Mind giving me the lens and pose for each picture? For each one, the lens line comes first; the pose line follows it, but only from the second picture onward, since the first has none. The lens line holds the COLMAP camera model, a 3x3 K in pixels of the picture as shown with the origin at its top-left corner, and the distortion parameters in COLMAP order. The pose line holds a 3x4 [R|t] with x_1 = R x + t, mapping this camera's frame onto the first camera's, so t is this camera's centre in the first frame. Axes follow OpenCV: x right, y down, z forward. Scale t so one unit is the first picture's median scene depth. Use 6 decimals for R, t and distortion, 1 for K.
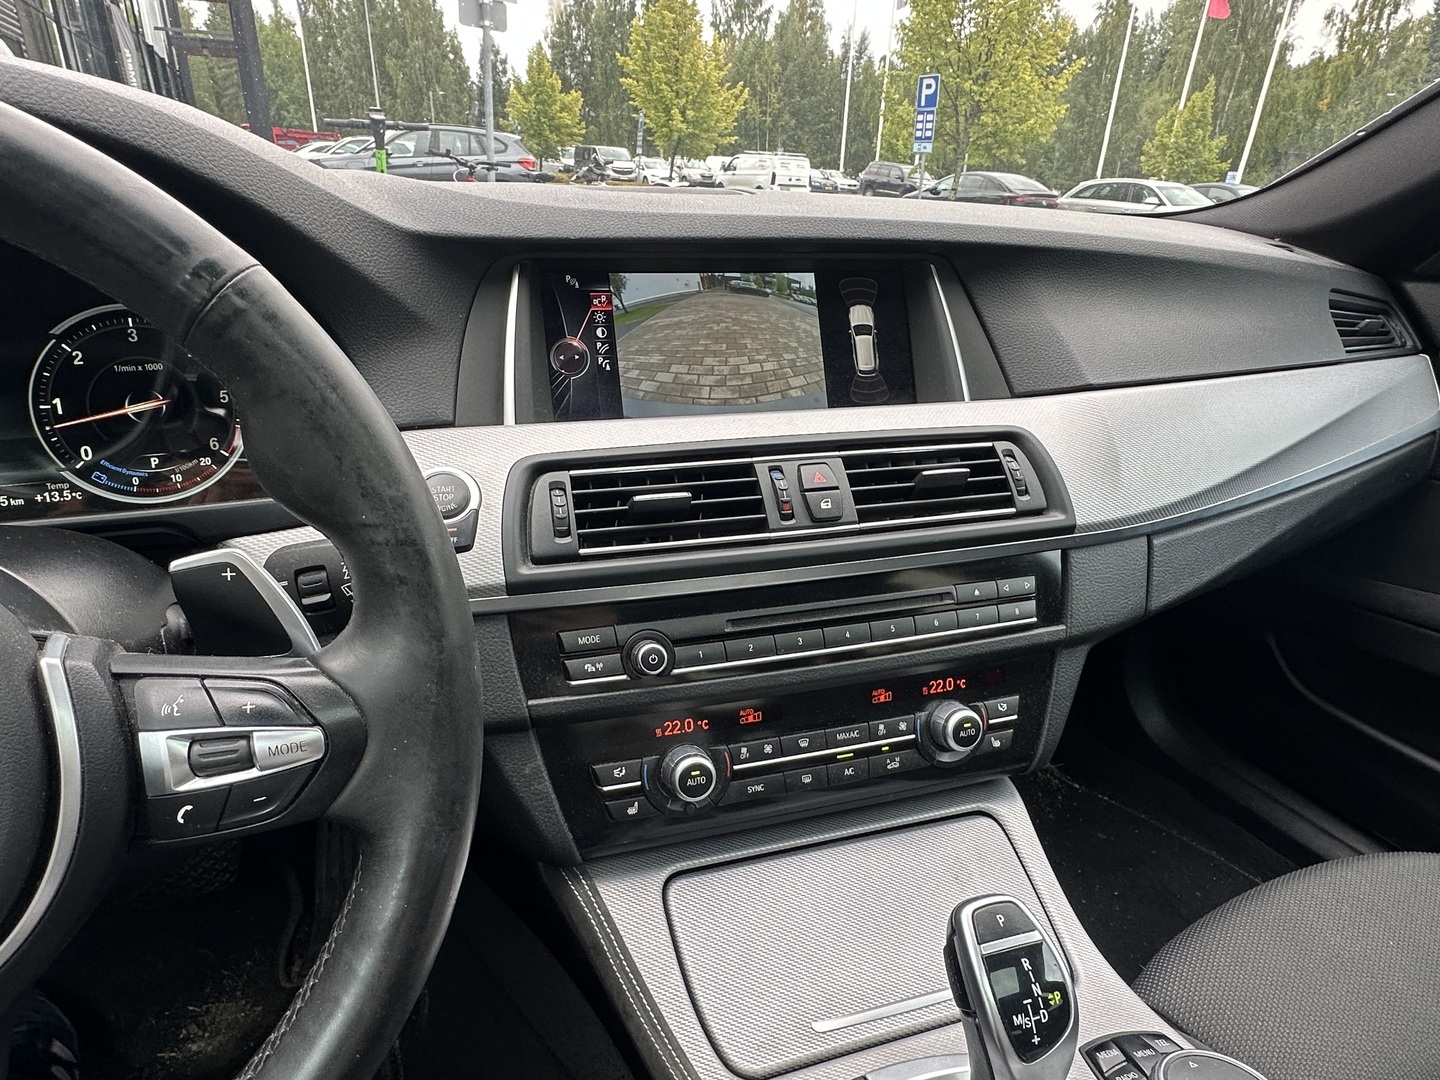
lens RADIAL K [[886.7, 0, 700.3], [0, 886.7, 558.4], [0, 0, 1]] dist [0.005032, 0.004112]
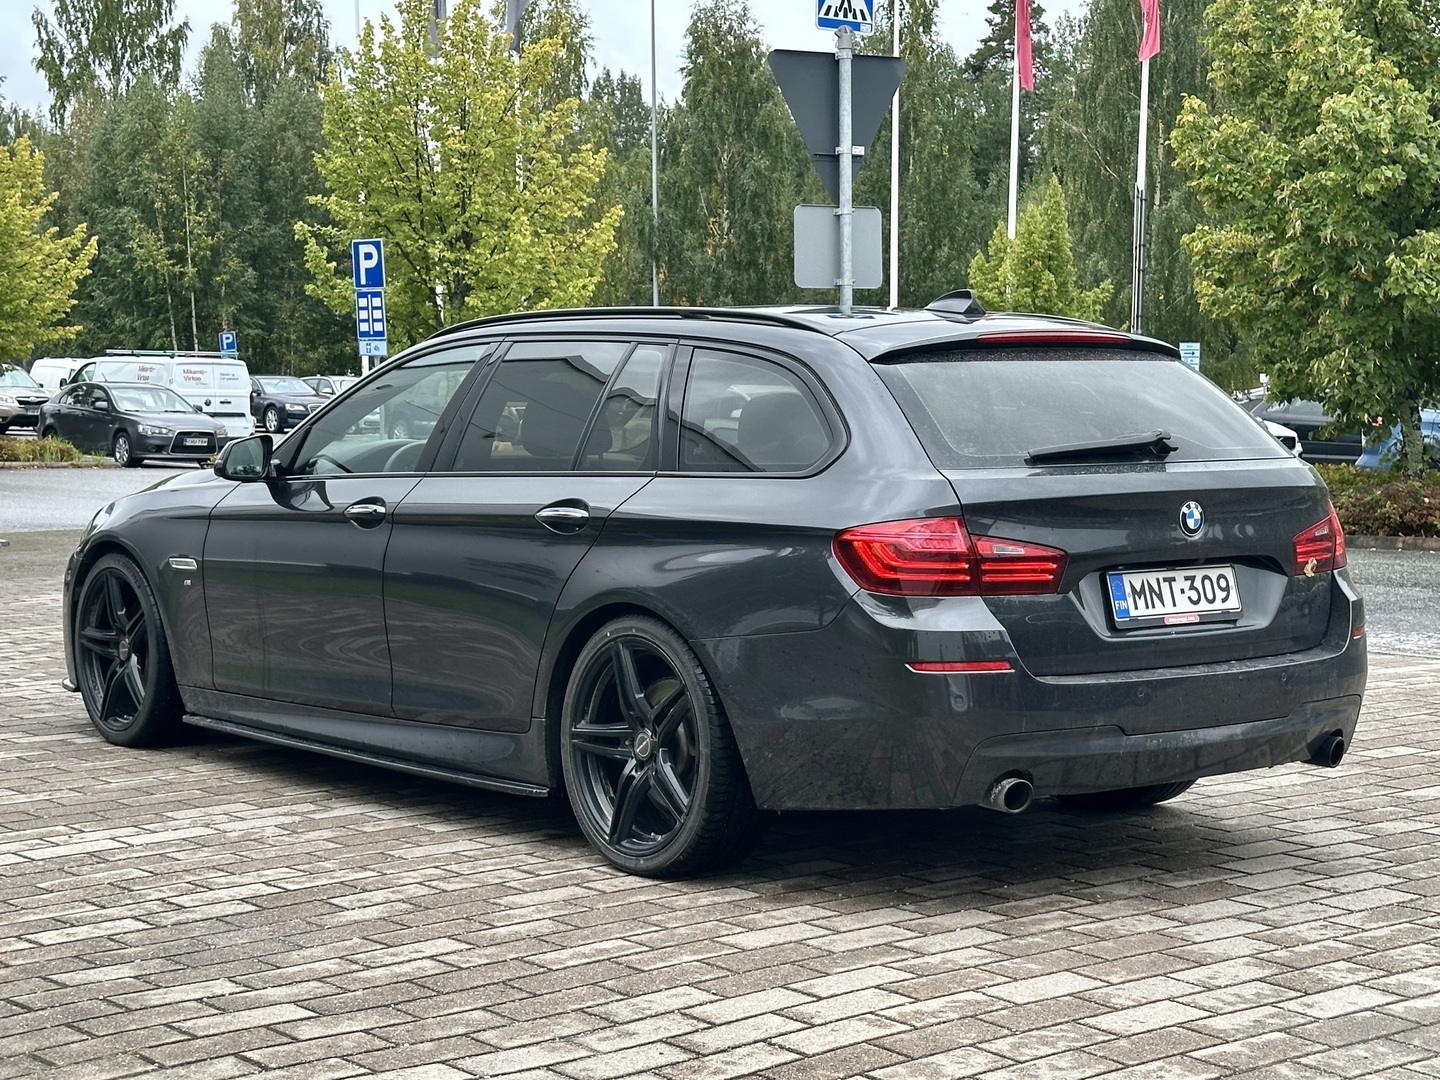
lens RADIAL K [[2641.9, 0, 720.0], [0, 2641.9, 538.2], [0, 0, 1]] dist [0.161259, 0.000000]
pose [[0.969785, -0.058499, 0.236845, 0.026942], [0.135677, 0.936168, -0.324316, 0.143103], [-0.202755, 0.346651, 0.915819, -0.341164]]
